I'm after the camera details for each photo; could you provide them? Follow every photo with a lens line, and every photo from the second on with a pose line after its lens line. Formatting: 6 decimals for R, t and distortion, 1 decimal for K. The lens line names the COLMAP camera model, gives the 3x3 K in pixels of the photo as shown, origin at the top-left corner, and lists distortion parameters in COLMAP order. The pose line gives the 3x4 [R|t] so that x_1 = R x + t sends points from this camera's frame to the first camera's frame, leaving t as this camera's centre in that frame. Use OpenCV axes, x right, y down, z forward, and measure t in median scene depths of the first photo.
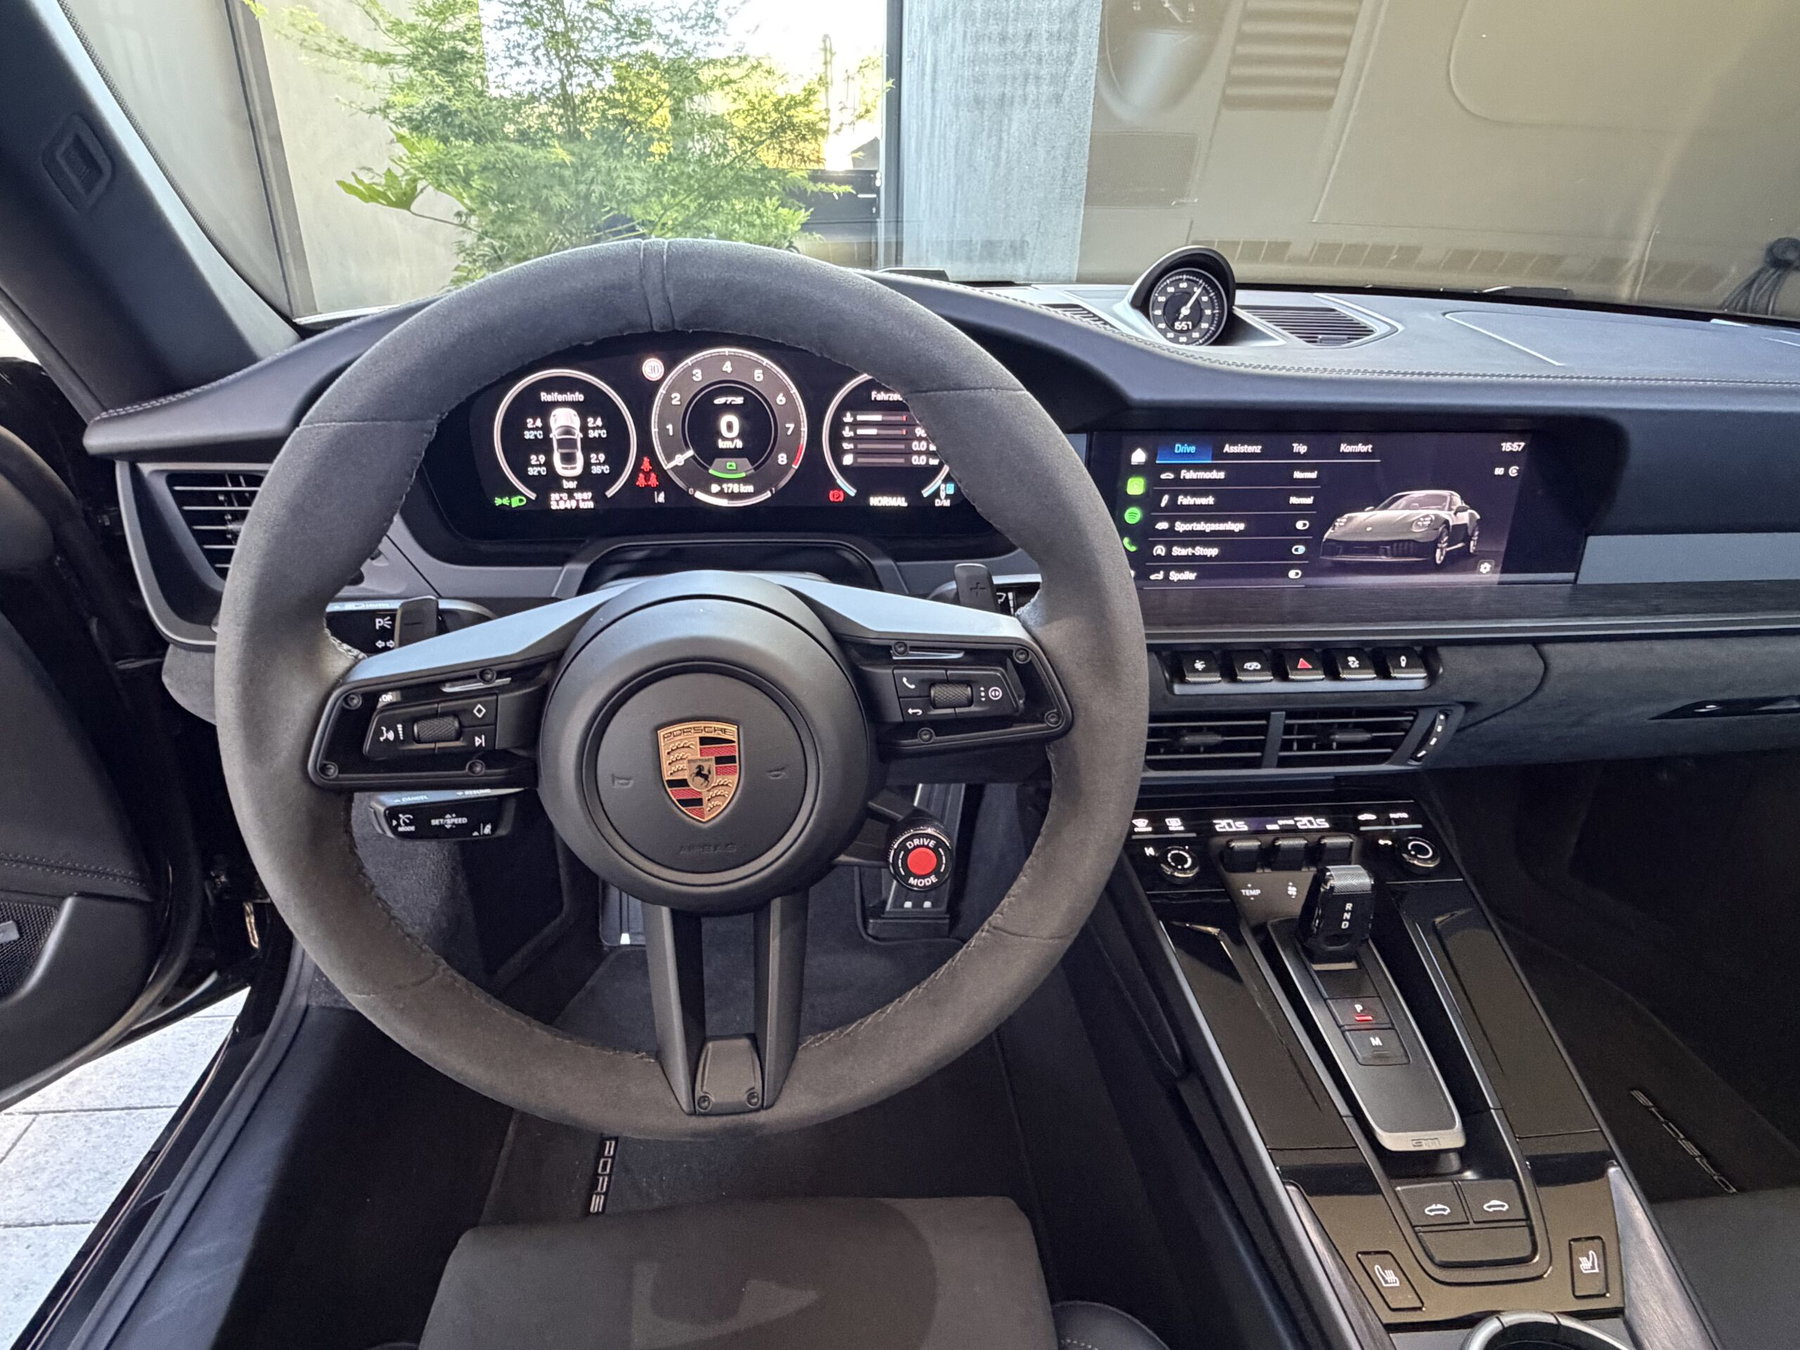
lens RADIAL K [[1008.9, 0, 871.1], [0, 1008.9, 679.8], [0, 0, 1]] dist [-0.002653, -0.000564]
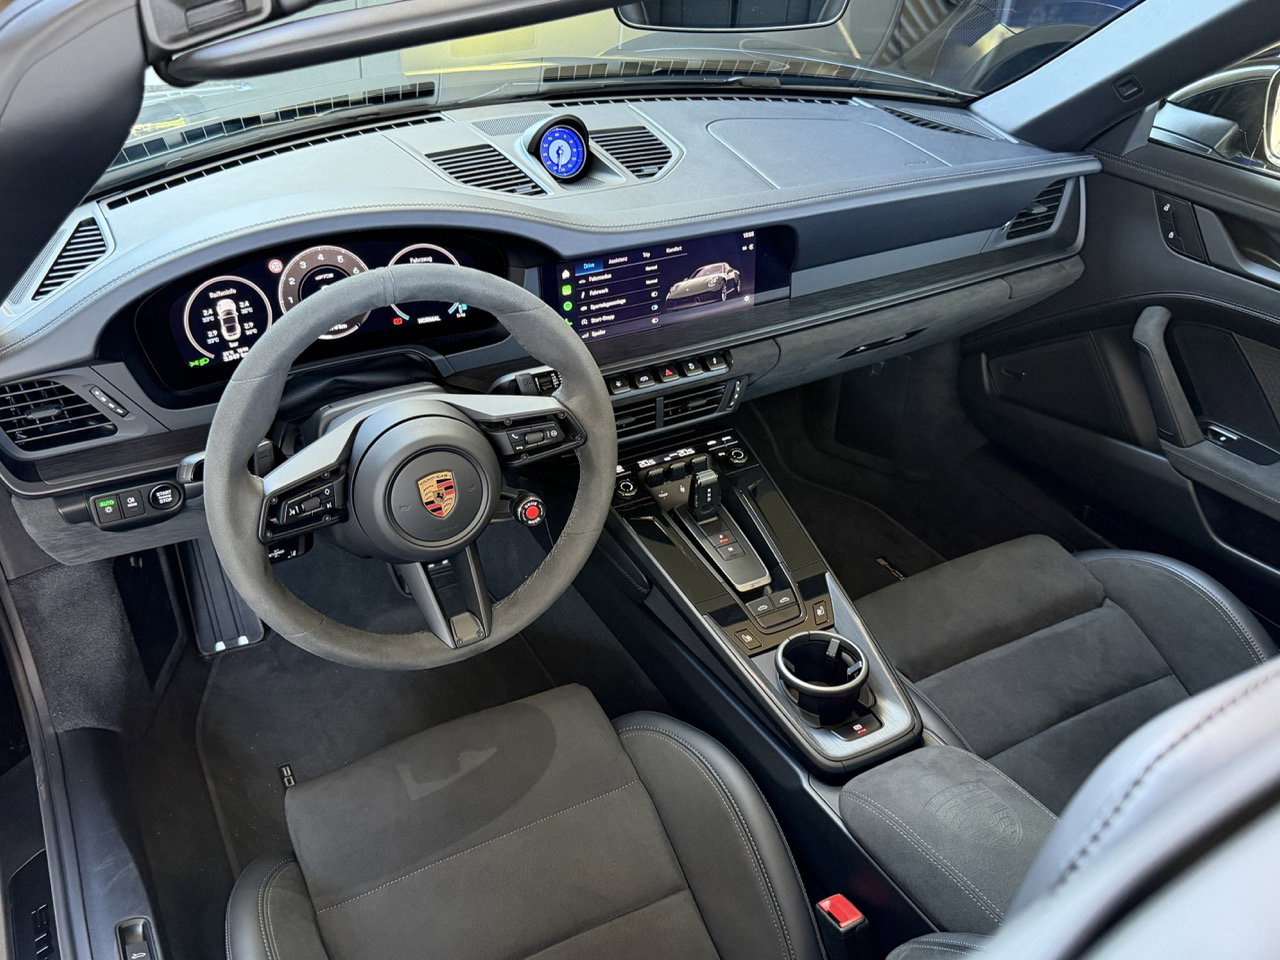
lens RADIAL K [[1122.3, 0, 643.5], [0, 1122.3, 488.4], [0, 0, 1]] dist [0.041765, -0.016935]
pose [[0.907880, -0.225059, 0.353698, -0.398991], [0.171594, 0.969265, 0.176295, -0.179529], [-0.382504, -0.099363, 0.918596, -0.919709]]
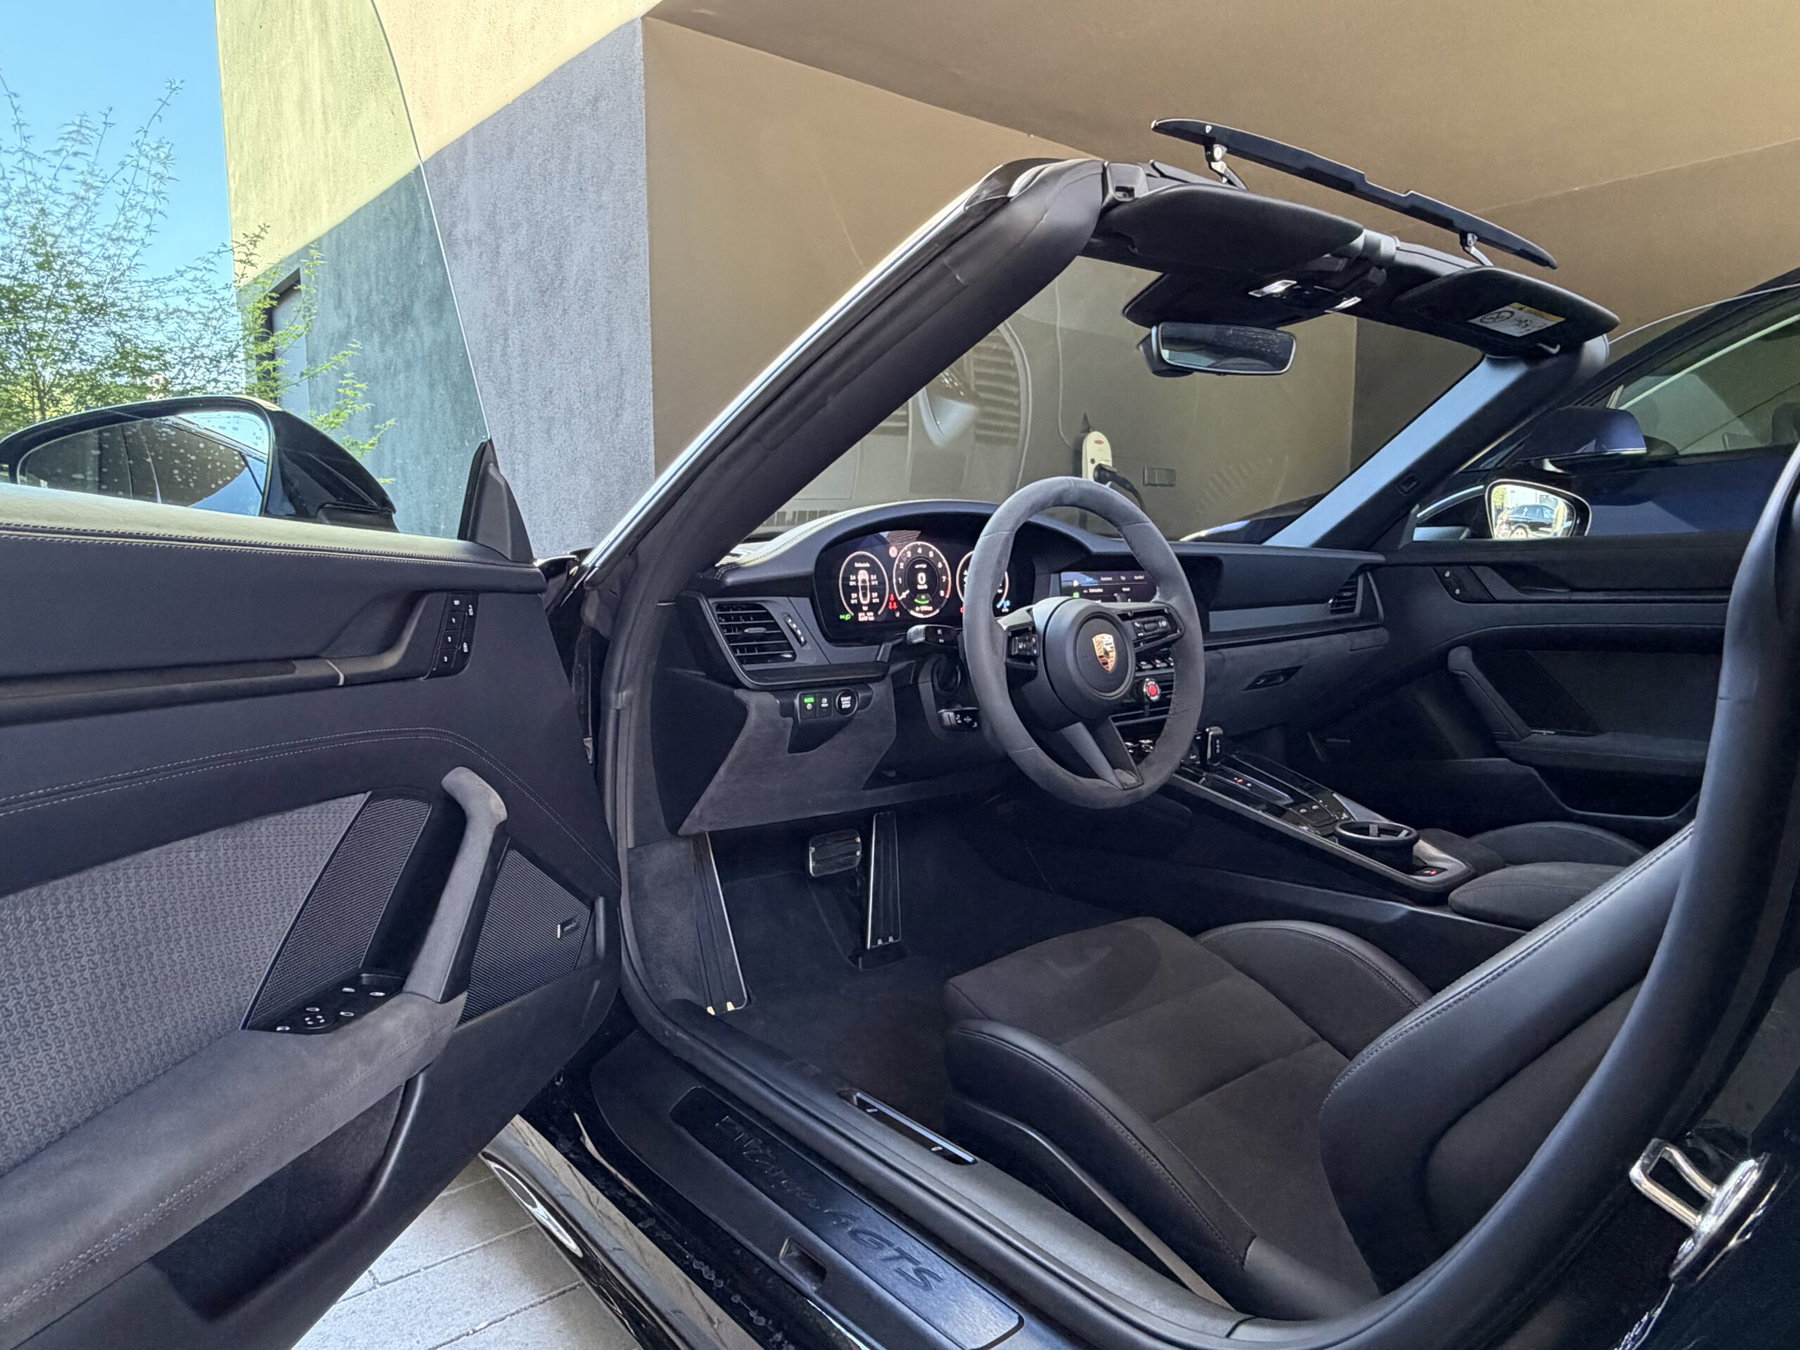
lens RADIAL K [[1130.3, 0, 897.6], [0, 1130.3, 672.6], [0, 0, 1]] dist [0.029087, 0.000054]
pose [[0.815691, -0.081419, 0.572730, -1.536428], [0.256688, 0.938185, -0.232207, 0.455742], [-0.518420, 0.336422, 0.786168, -0.725336]]
